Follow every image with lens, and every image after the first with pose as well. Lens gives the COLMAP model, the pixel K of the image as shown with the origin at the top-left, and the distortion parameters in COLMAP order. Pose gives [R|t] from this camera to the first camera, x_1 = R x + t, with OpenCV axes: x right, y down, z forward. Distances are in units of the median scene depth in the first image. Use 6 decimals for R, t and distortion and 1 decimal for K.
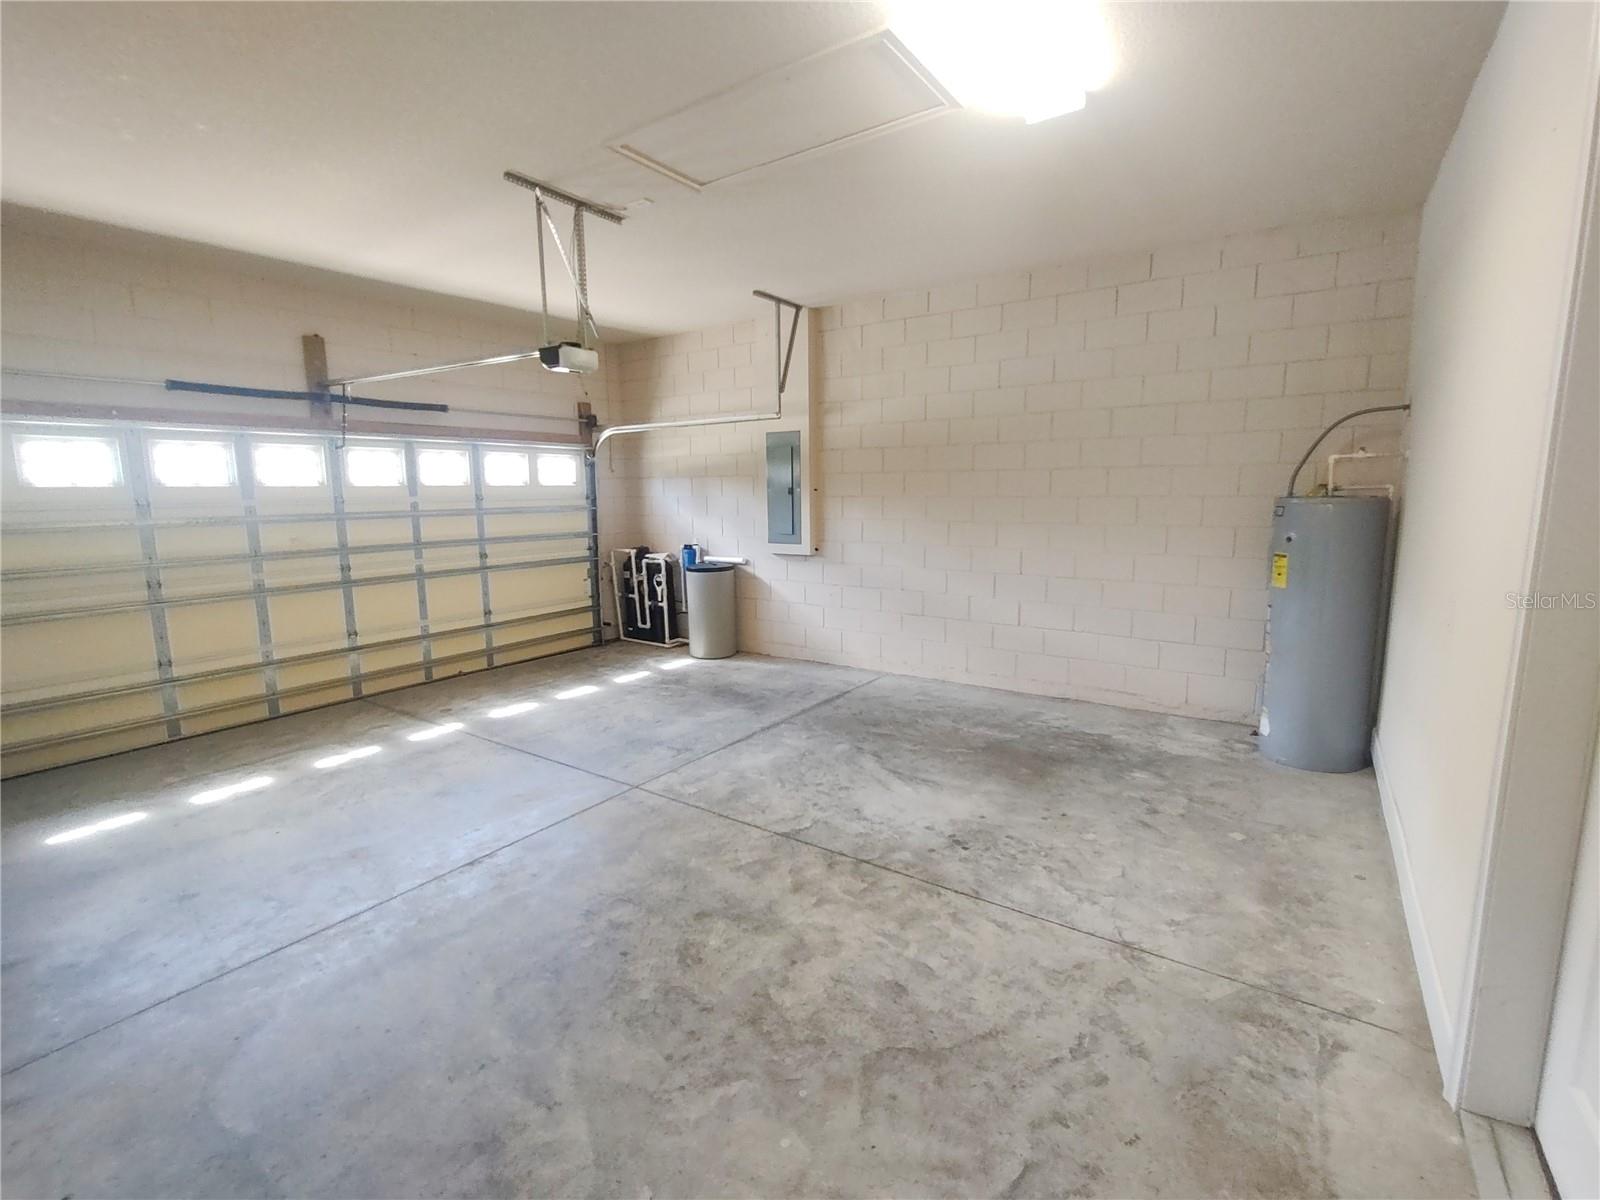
lens RADIAL K [[728.5, 0, 802.2], [0, 728.5, 597.7], [0, 0, 1]] dist [-0.005262, 0.000558]
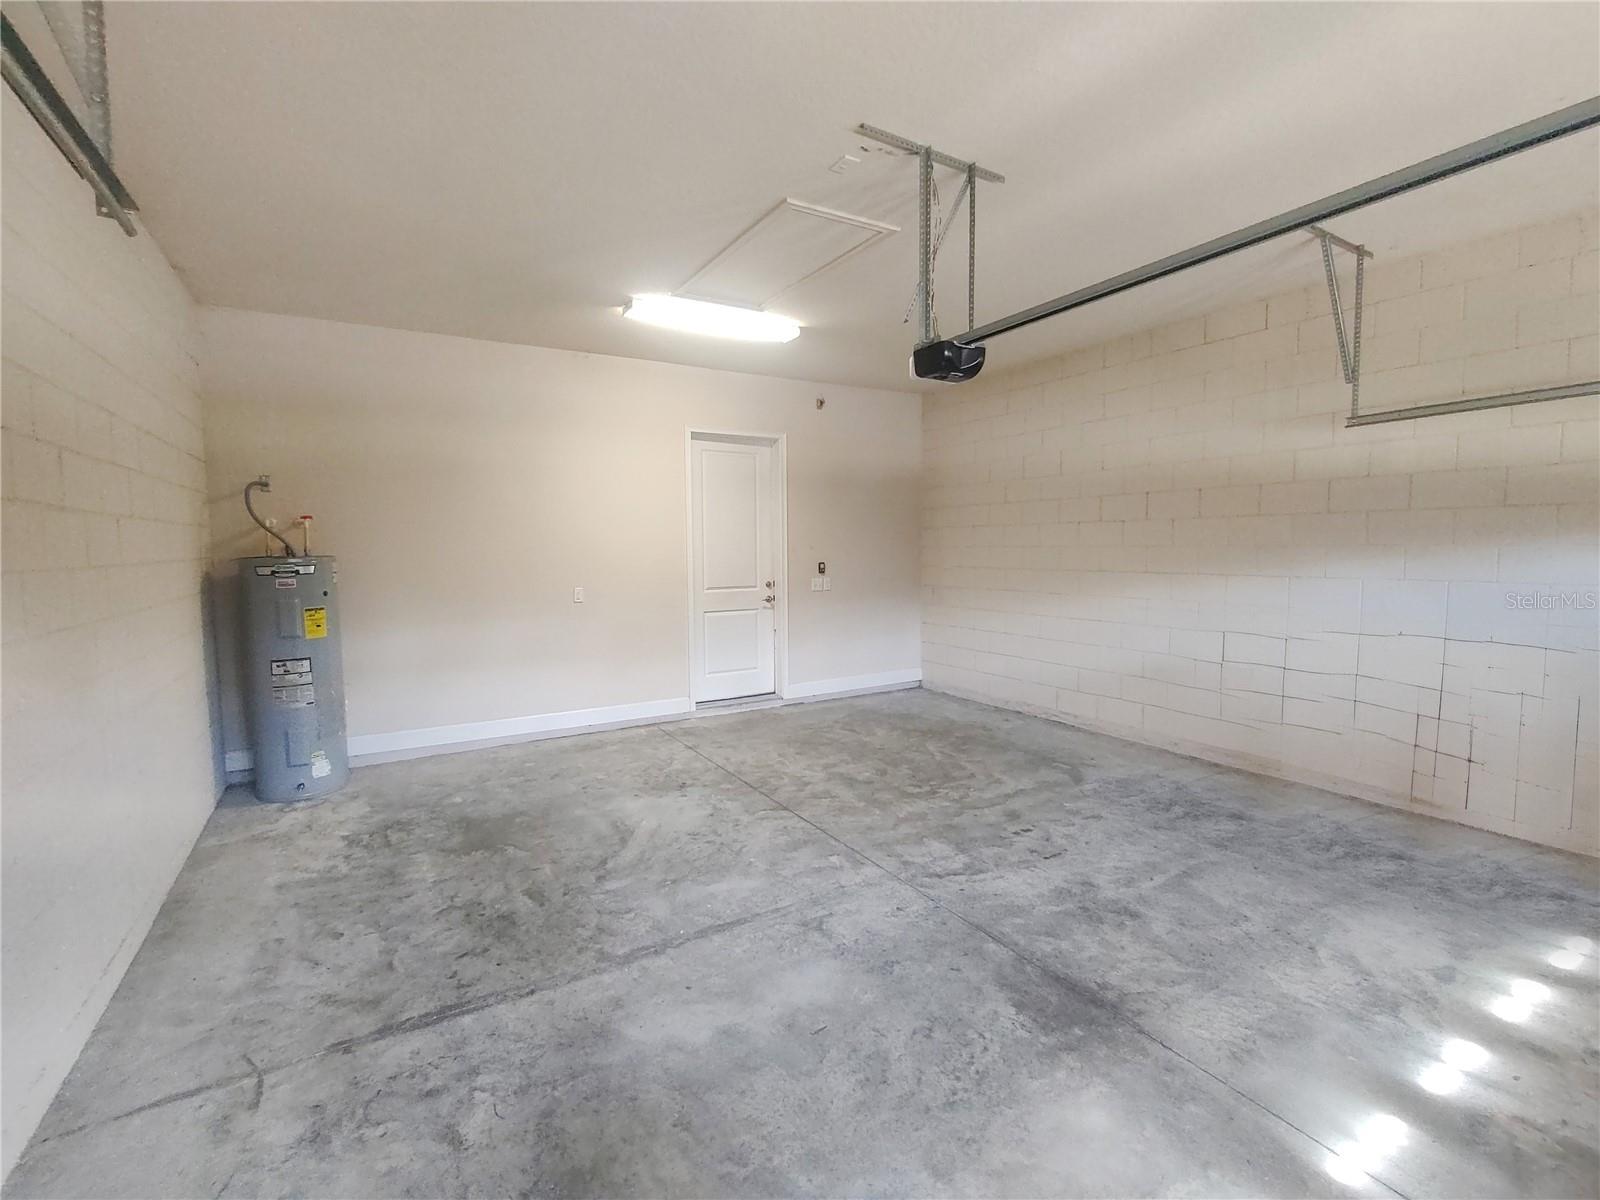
lens RADIAL K [[728.5, 0, 800.3], [0, 728.5, 598.8], [0, 0, 1]] dist [-0.005262, 0.000558]
pose [[-0.913276, -0.010674, 0.407202, -0.468094], [0.081917, 0.974422, 0.209265, -0.246660], [-0.399020, 0.224473, -0.889042, 1.700425]]
